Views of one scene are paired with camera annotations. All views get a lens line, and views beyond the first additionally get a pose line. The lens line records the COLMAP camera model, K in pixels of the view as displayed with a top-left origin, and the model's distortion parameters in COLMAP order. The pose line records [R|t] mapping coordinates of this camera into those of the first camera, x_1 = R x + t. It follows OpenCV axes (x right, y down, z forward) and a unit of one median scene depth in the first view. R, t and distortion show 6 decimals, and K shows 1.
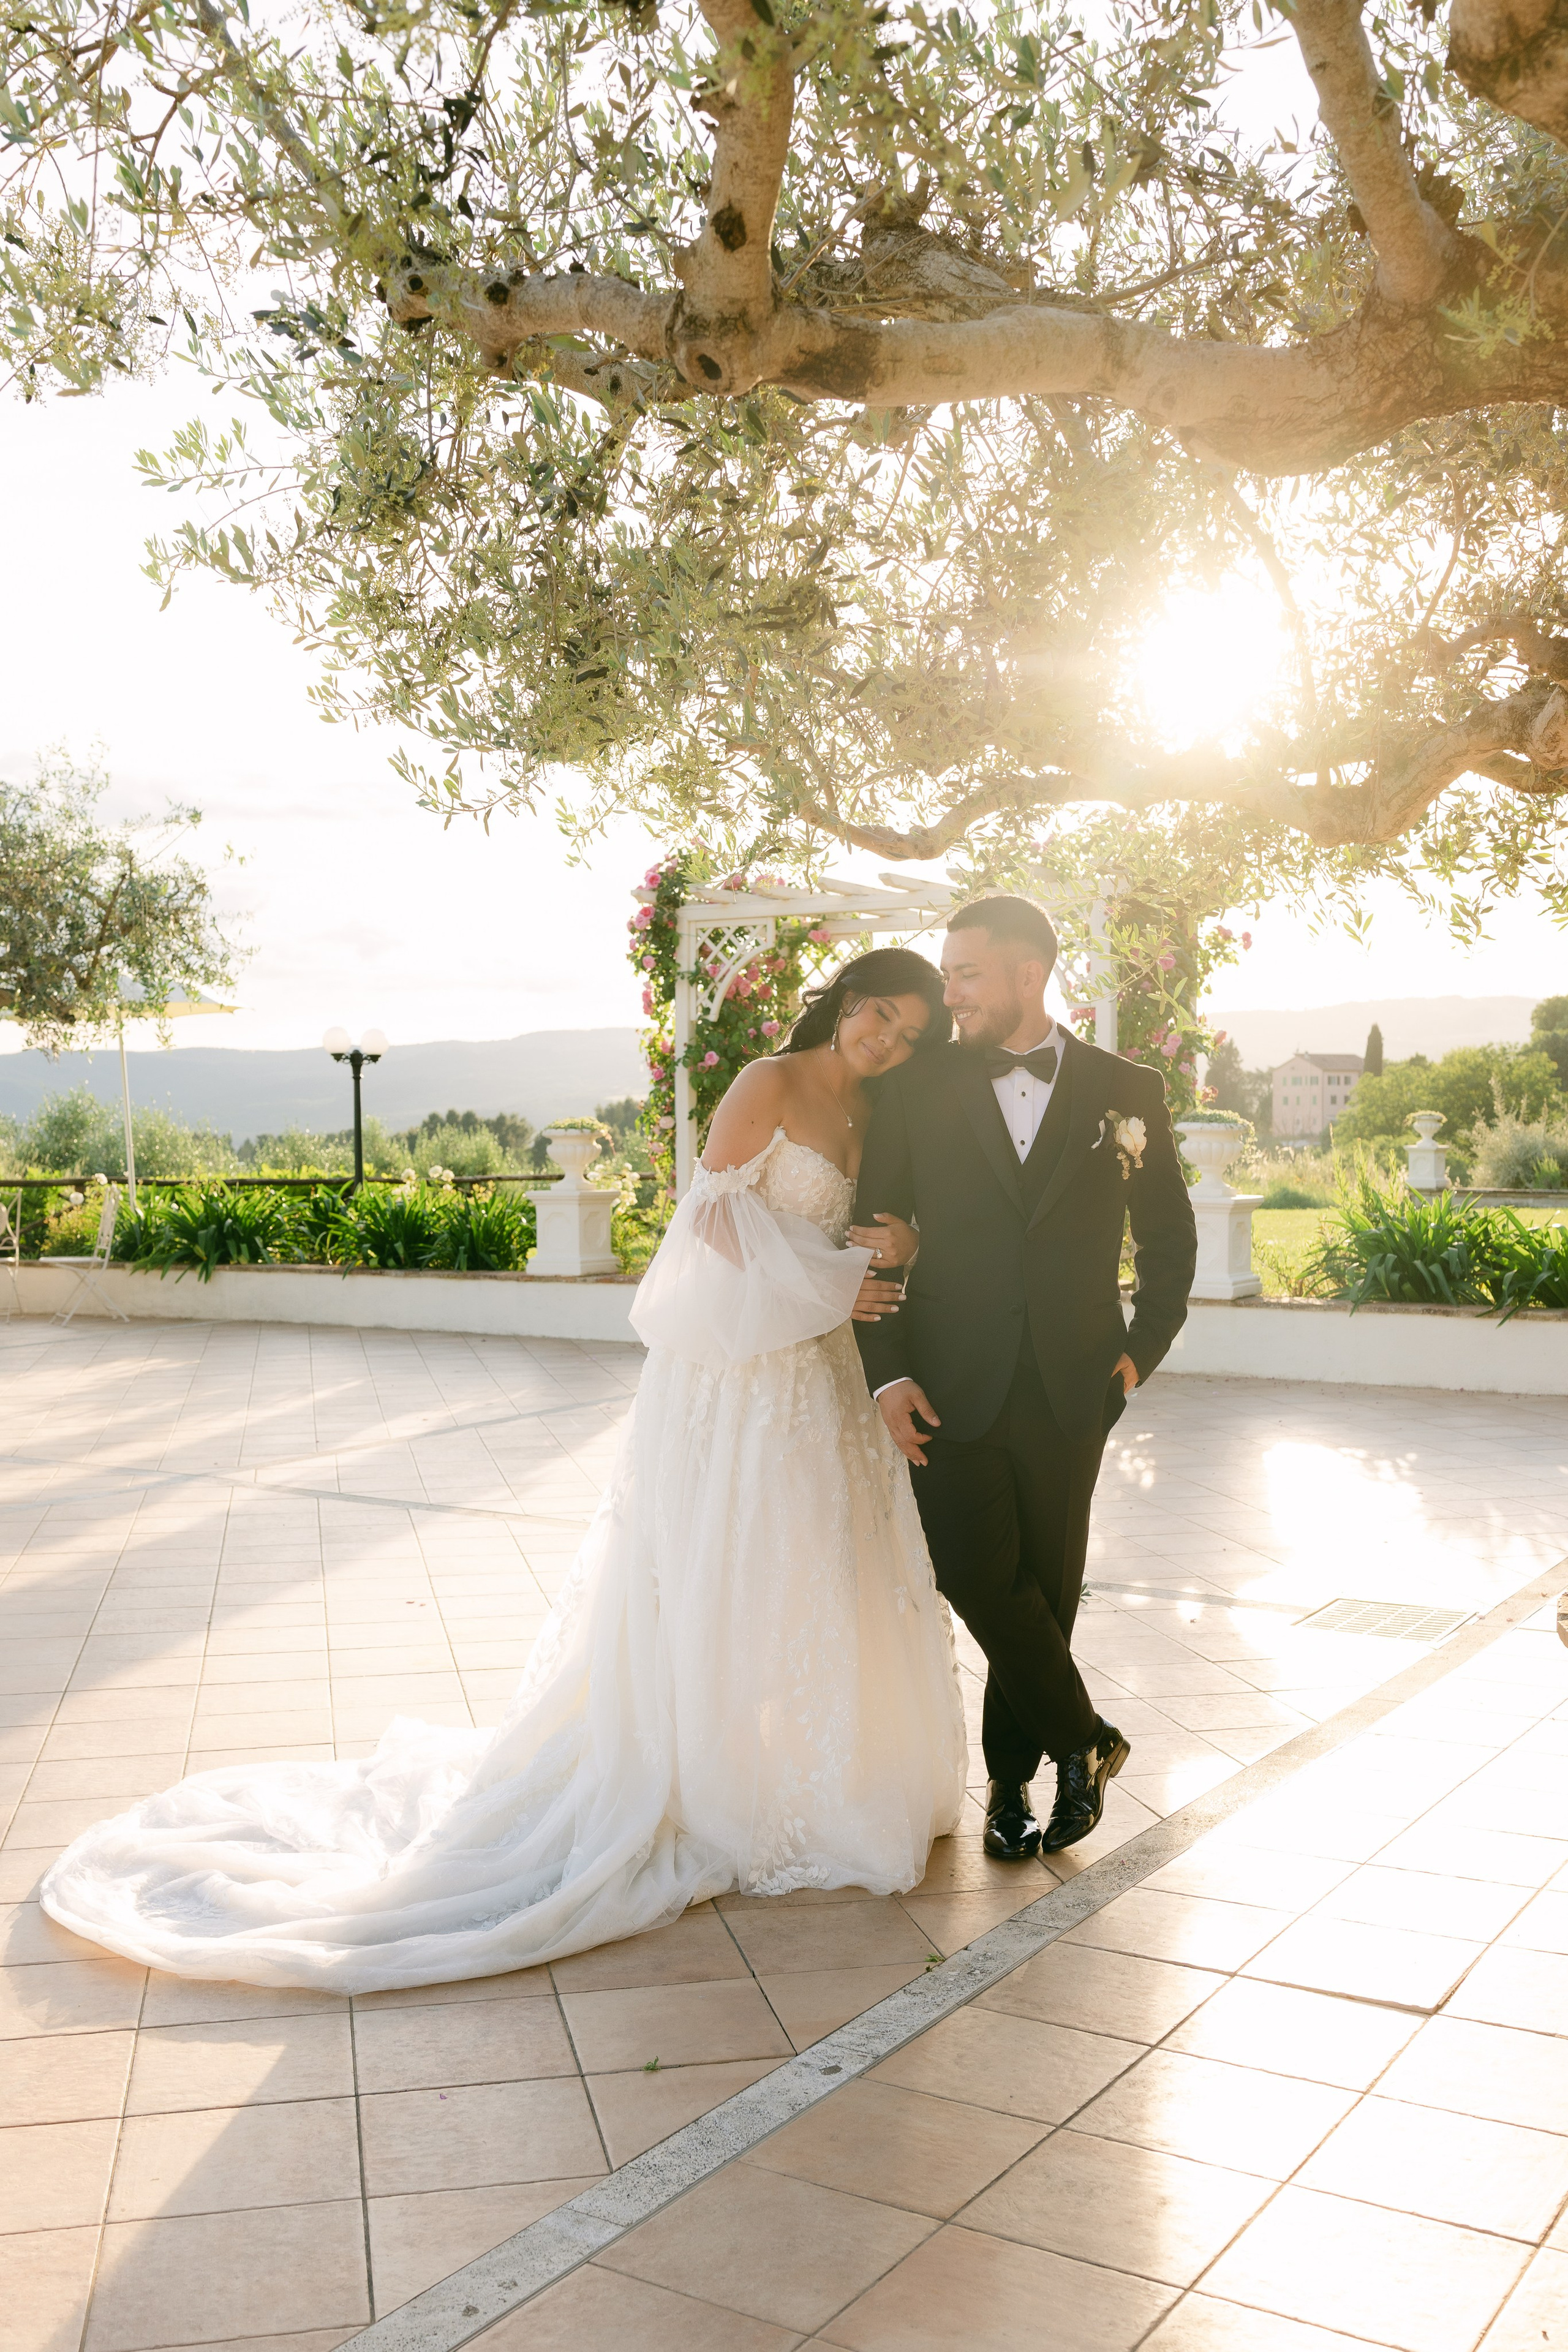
lens RADIAL K [[2237.6, 0, 775.8], [0, 2237.6, 1166.2], [0, 0, 1]] dist [0.008680, -0.026191]
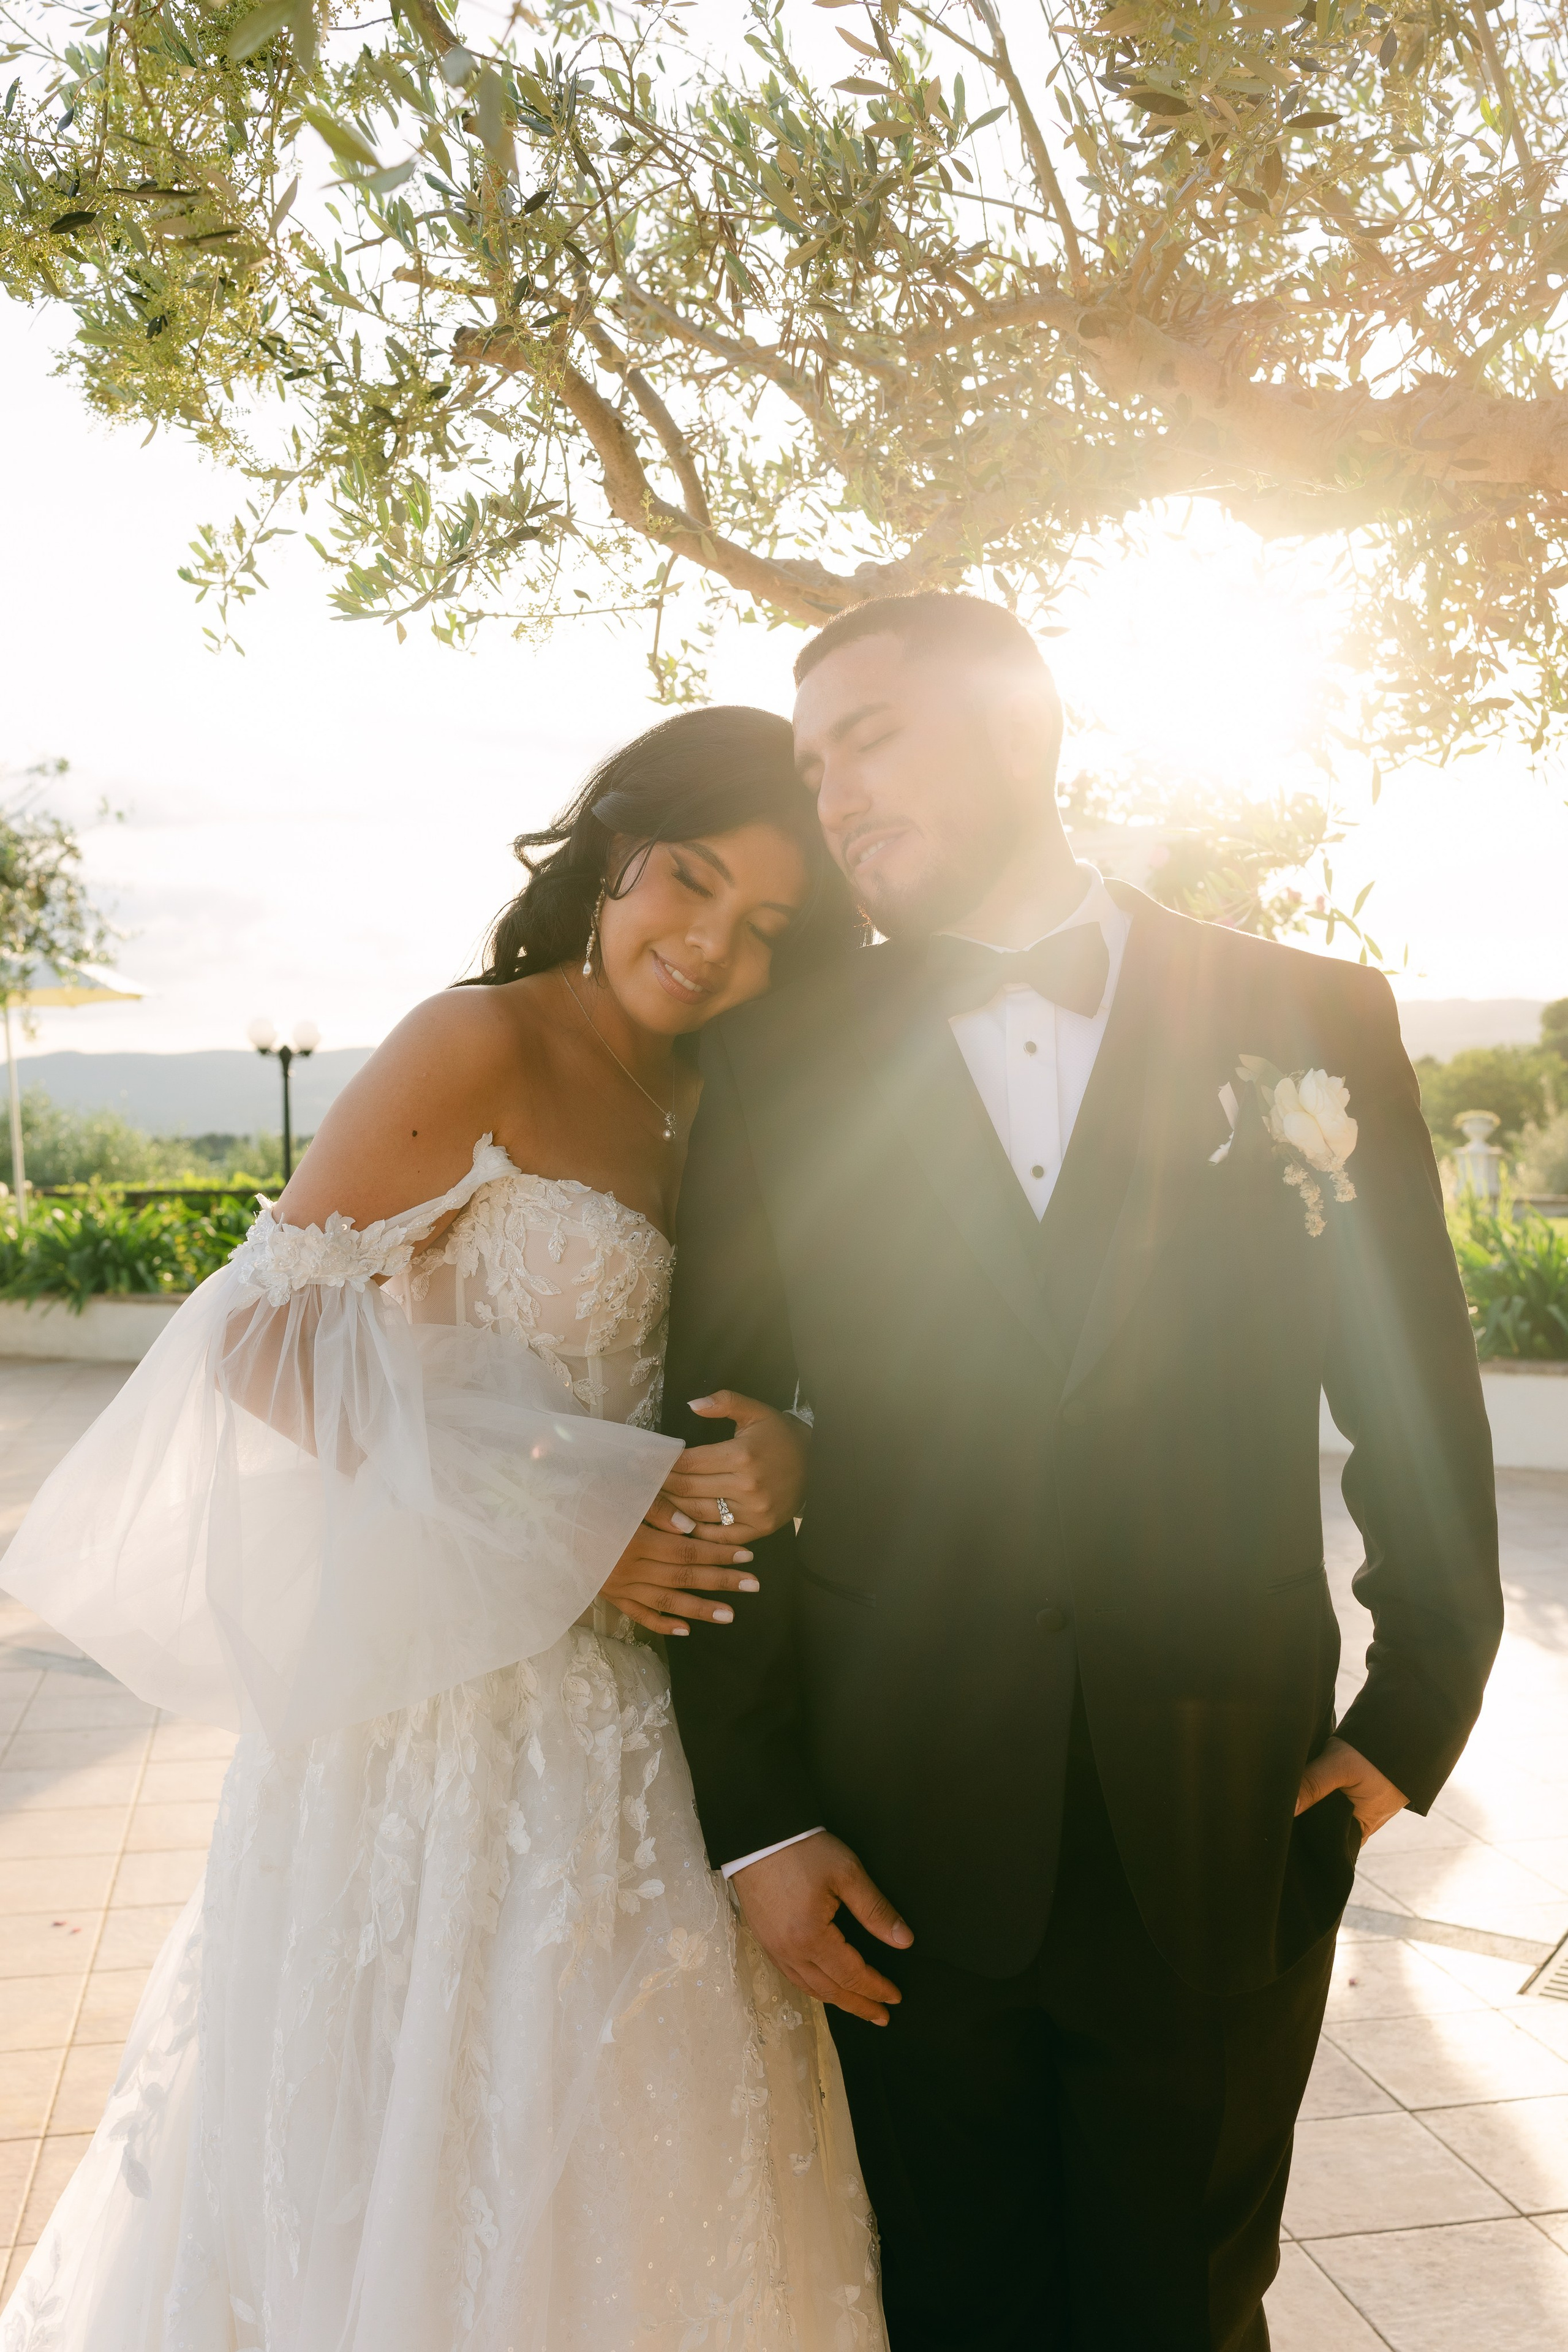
lens RADIAL K [[2237.6, 0, 775.8], [0, 2237.6, 1166.2], [0, 0, 1]] dist [0.008680, -0.026191]
pose [[0.999982, 0.000517, -0.005894, 0.014229], [-0.000519, 1.000000, -0.000284, -0.004448], [0.005893, 0.000287, 0.999983, 0.154027]]
